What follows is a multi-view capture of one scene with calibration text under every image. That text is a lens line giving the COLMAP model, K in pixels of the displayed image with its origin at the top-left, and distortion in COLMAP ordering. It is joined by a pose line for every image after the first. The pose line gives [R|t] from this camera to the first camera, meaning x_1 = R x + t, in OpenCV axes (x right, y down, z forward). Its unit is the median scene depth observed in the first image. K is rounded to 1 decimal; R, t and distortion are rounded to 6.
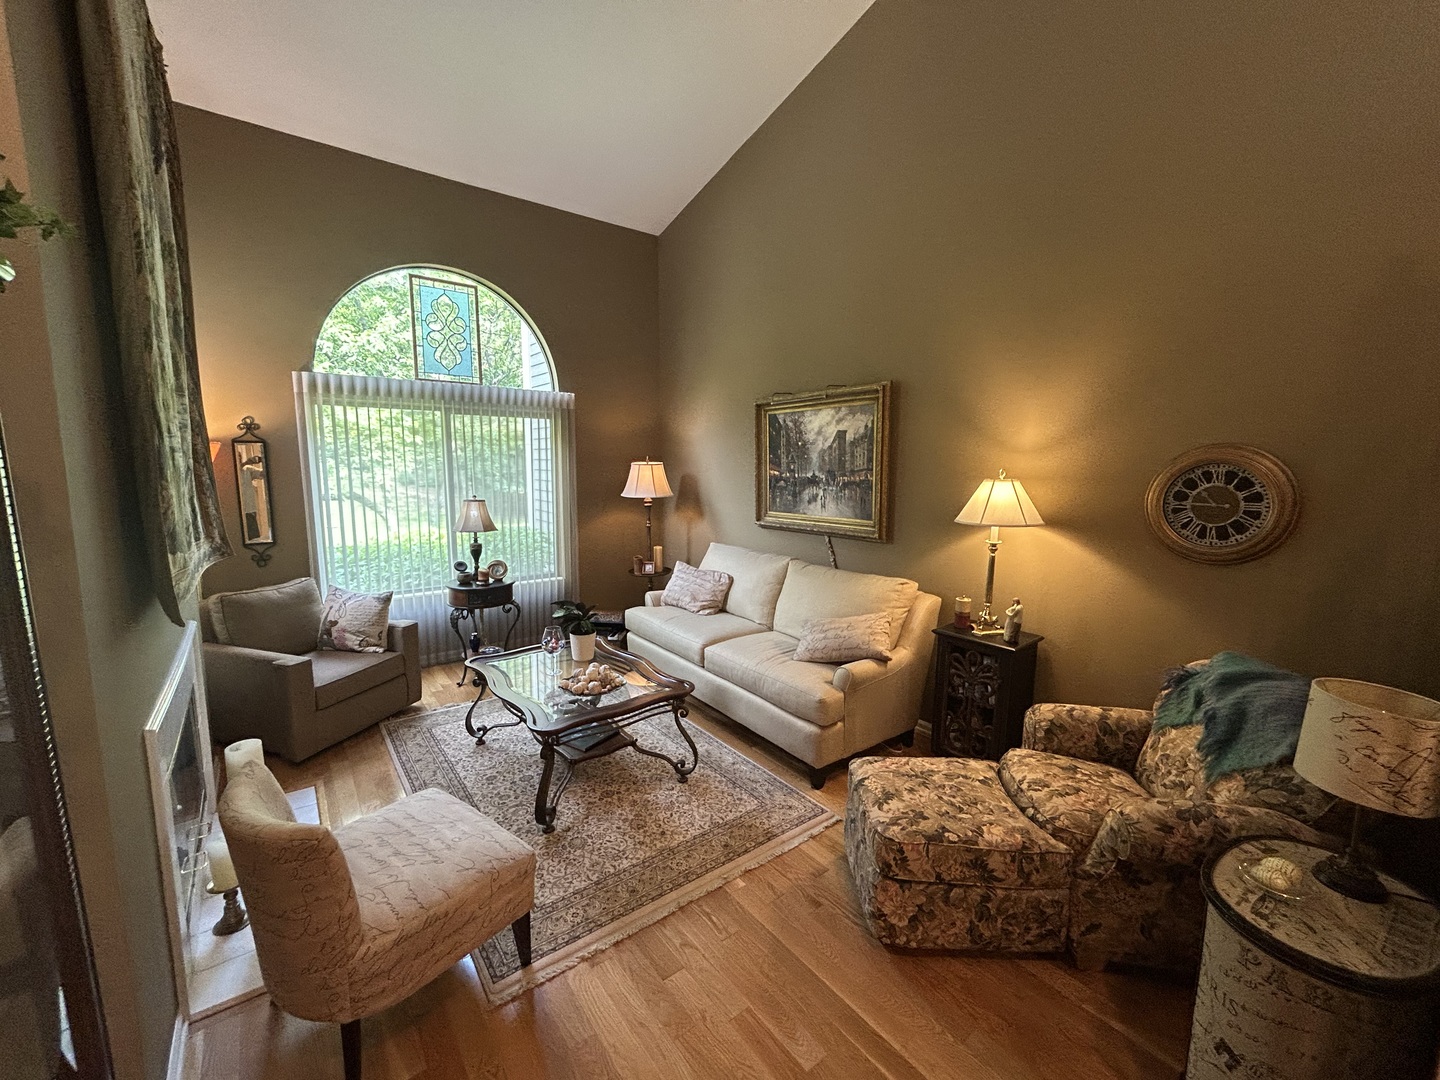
lens RADIAL K [[584.7, 0, 715.3], [0, 584.7, 542.6], [0, 0, 1]] dist [-0.000535, -0.000462]
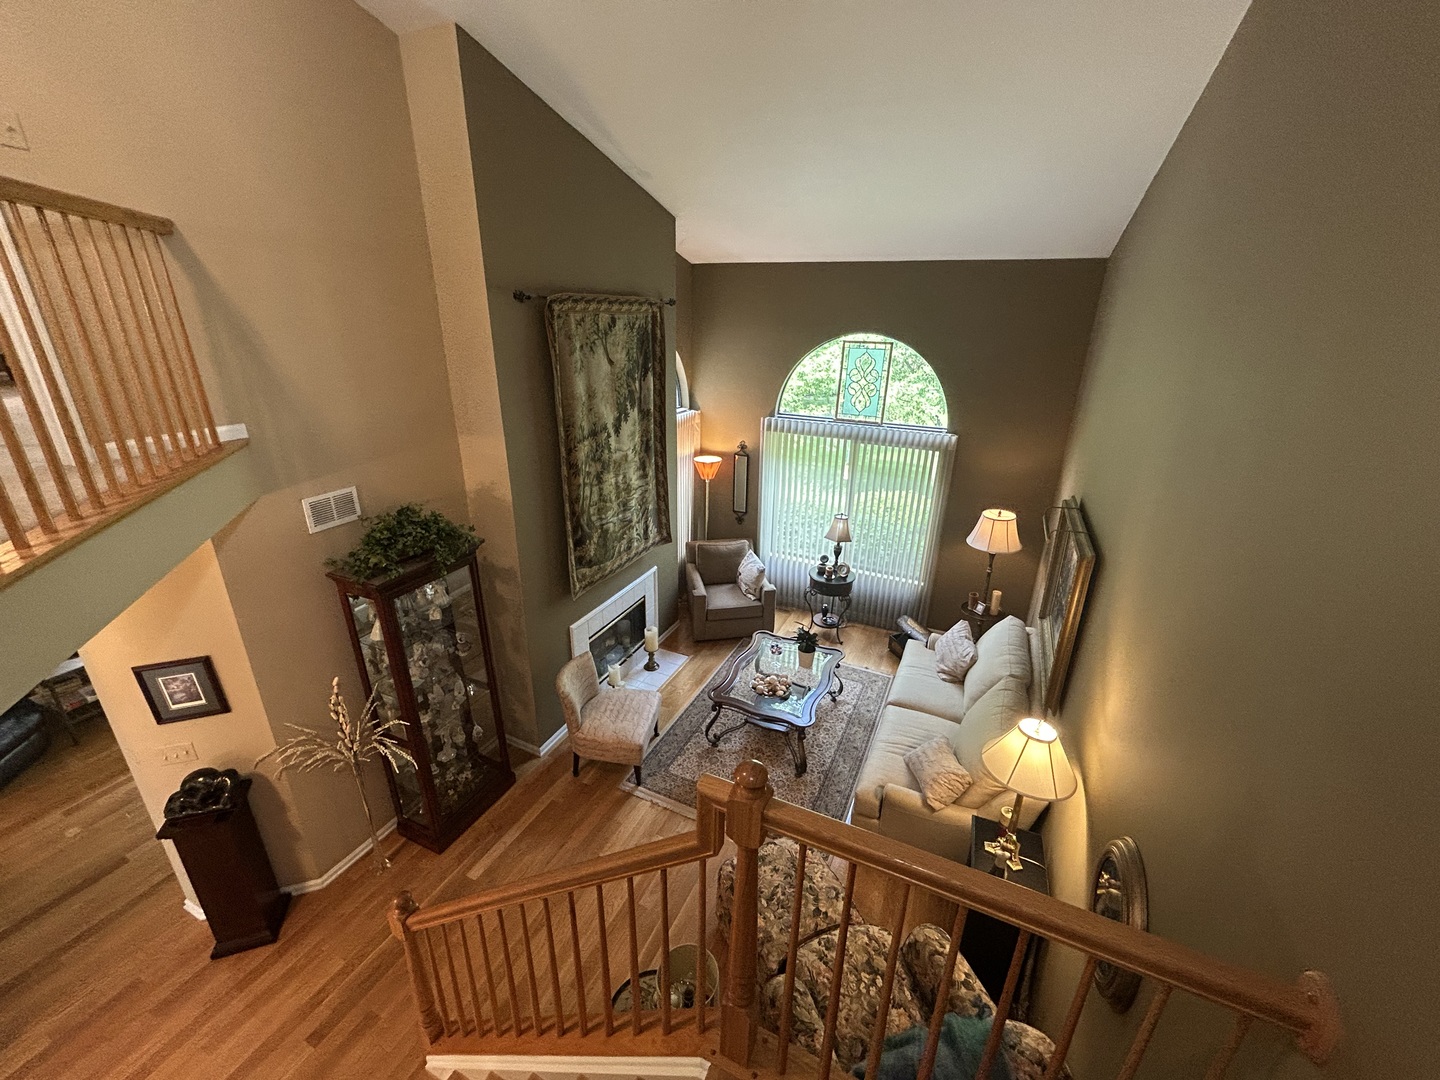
lens RADIAL K [[584.7, 0, 715.3], [0, 584.7, 542.6], [0, 0, 1]] dist [-0.000535, -0.000462]
pose [[0.450173, 0.322352, -0.832727, 0.616255], [-0.129378, 0.946272, 0.296363, -0.384975], [0.883519, -0.025678, 0.467692, 0.103959]]
